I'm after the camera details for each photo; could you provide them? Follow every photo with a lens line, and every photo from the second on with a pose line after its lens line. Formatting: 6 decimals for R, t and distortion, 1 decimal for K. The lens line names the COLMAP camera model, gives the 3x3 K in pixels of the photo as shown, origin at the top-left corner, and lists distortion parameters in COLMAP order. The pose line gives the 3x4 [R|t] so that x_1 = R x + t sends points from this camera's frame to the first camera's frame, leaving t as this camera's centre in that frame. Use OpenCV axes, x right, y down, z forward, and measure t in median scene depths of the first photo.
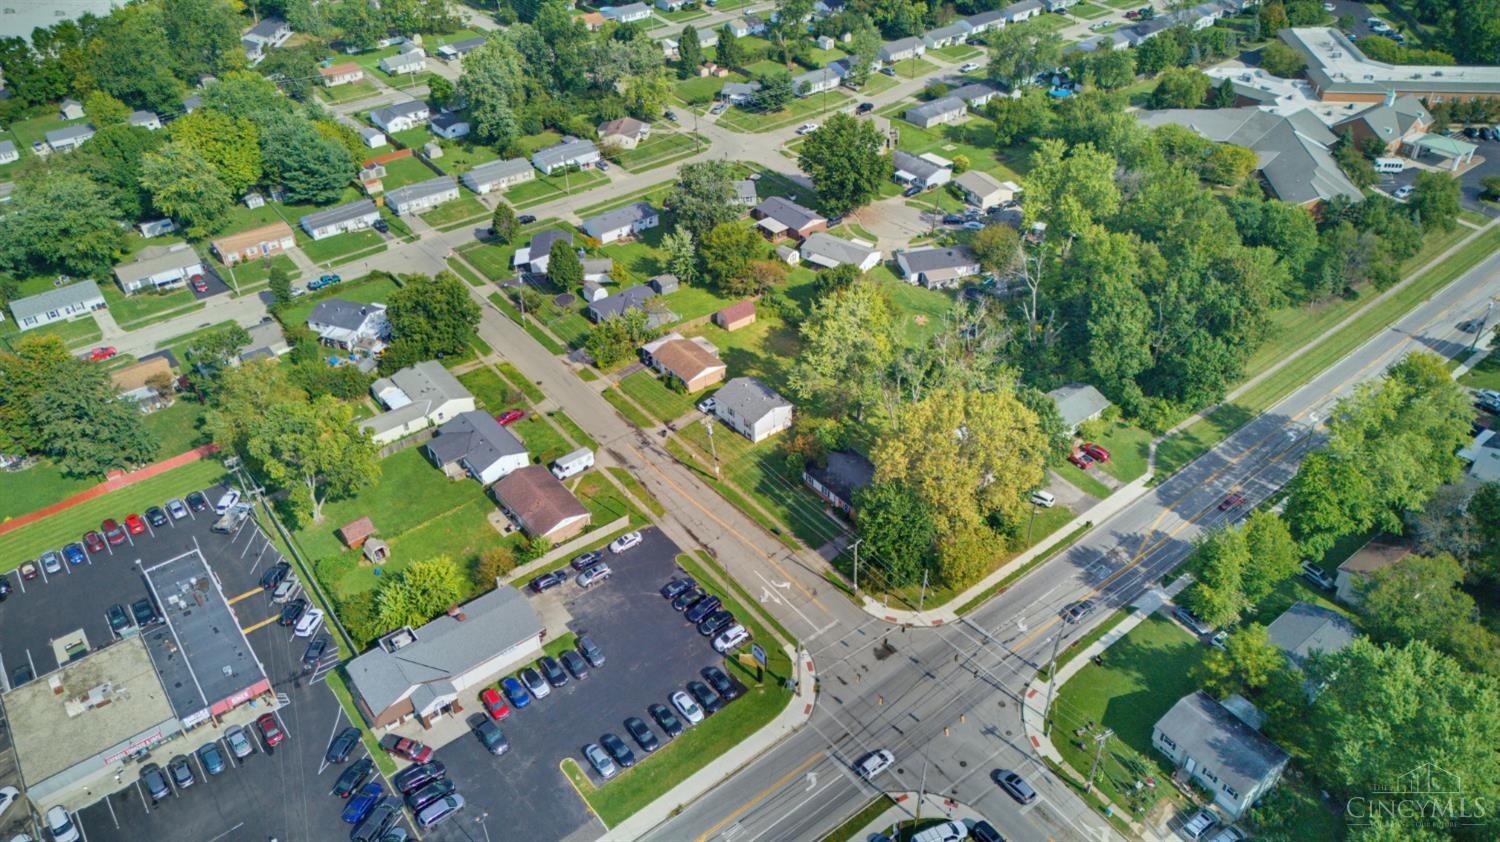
lens RADIAL K [[1061.6, 0, 750.0], [0, 1061.6, 414.9], [0, 0, 1]] dist [0.075773, -0.084480]
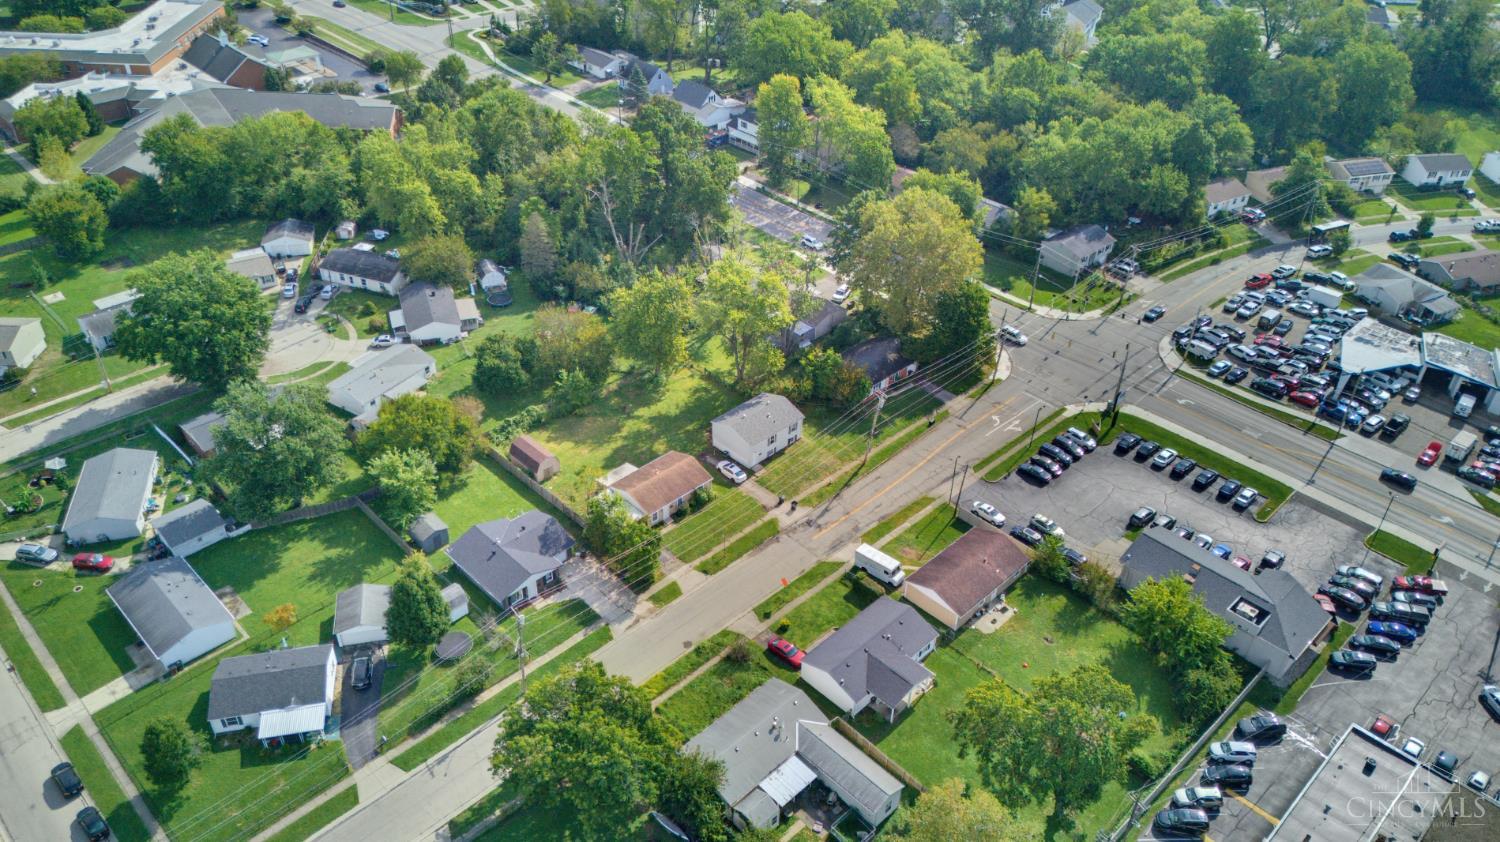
lens RADIAL K [[1118.4, 0, 758.2], [0, 1118.4, 423.1], [0, 0, 1]] dist [0.080930, -0.100502]
pose [[-0.122428, -0.567406, 0.814286, -0.584281], [0.565528, 0.634348, 0.527049, -0.387880], [-0.815591, 0.525027, 0.243222, 0.608246]]
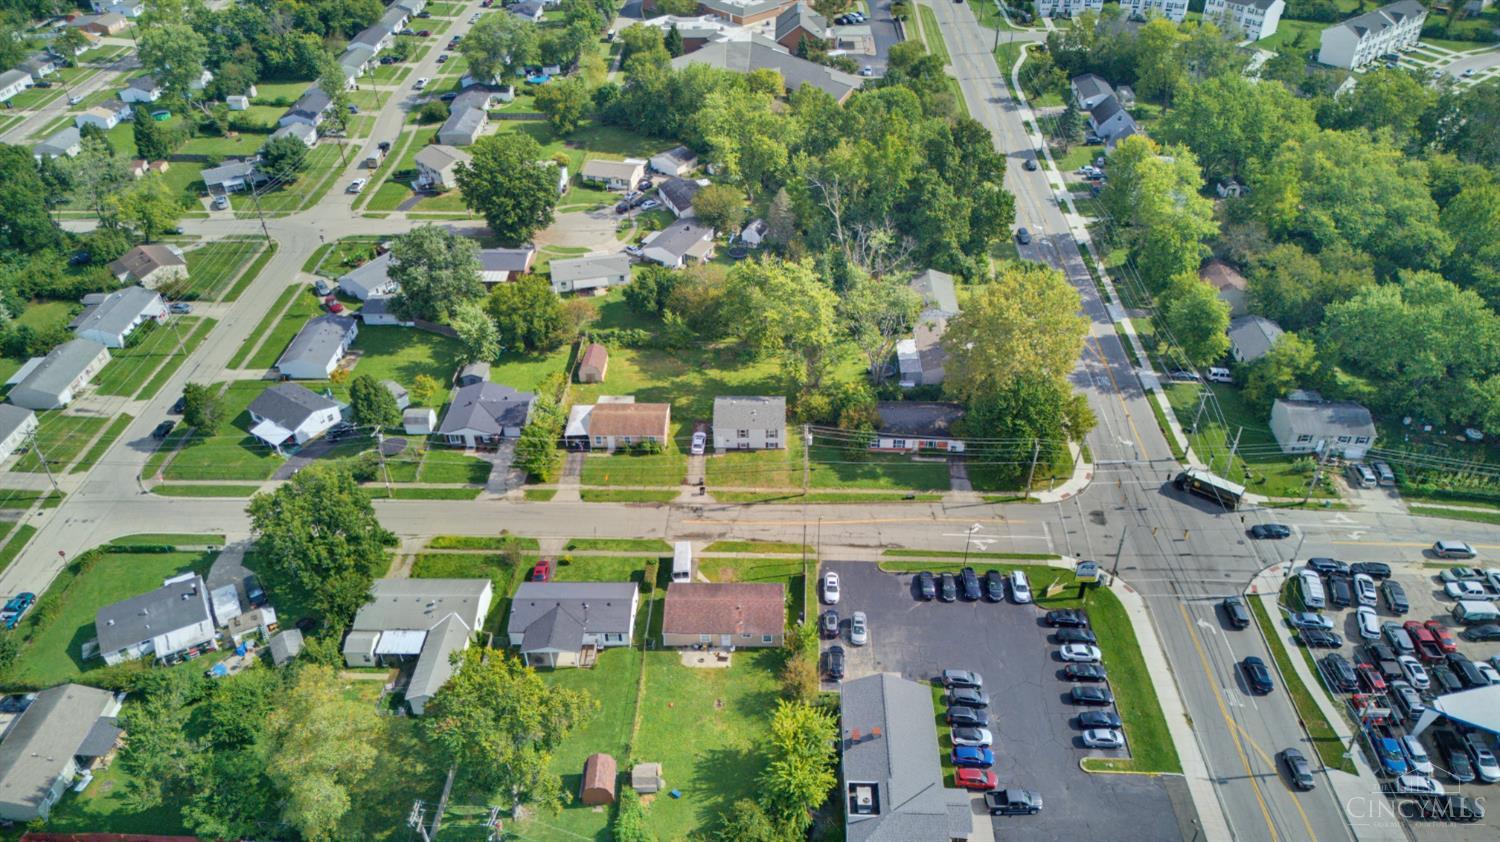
lens RADIAL K [[1061.6, 0, 750.0], [0, 1061.6, 414.9], [0, 0, 1]] dist [0.075773, -0.084480]
pose [[0.642917, -0.446934, 0.622019, -0.447655], [0.457334, 0.875447, 0.156328, -0.122397], [-0.614413, 0.183964, 0.767238, 0.227892]]
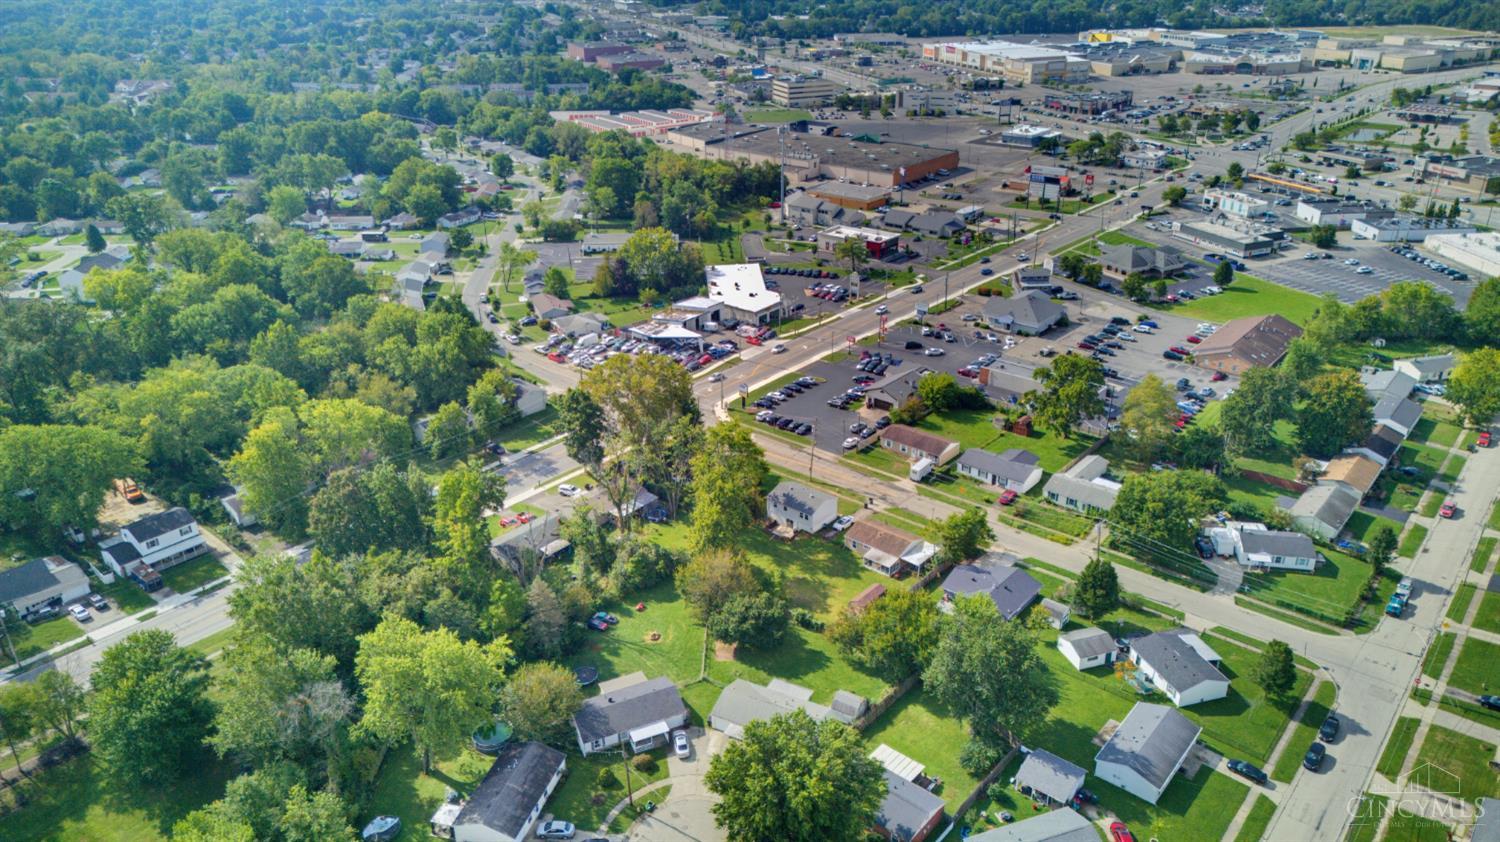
lens RADIAL K [[1048.5, 0, 747.3], [0, 1048.5, 412.5], [0, 0, 1]] dist [0.091036, -0.108679]
pose [[-0.977835, 0.104659, -0.181343, 0.196782], [-0.105155, 0.503478, 0.857585, -0.801458], [0.181056, 0.857646, -0.481313, 1.136046]]
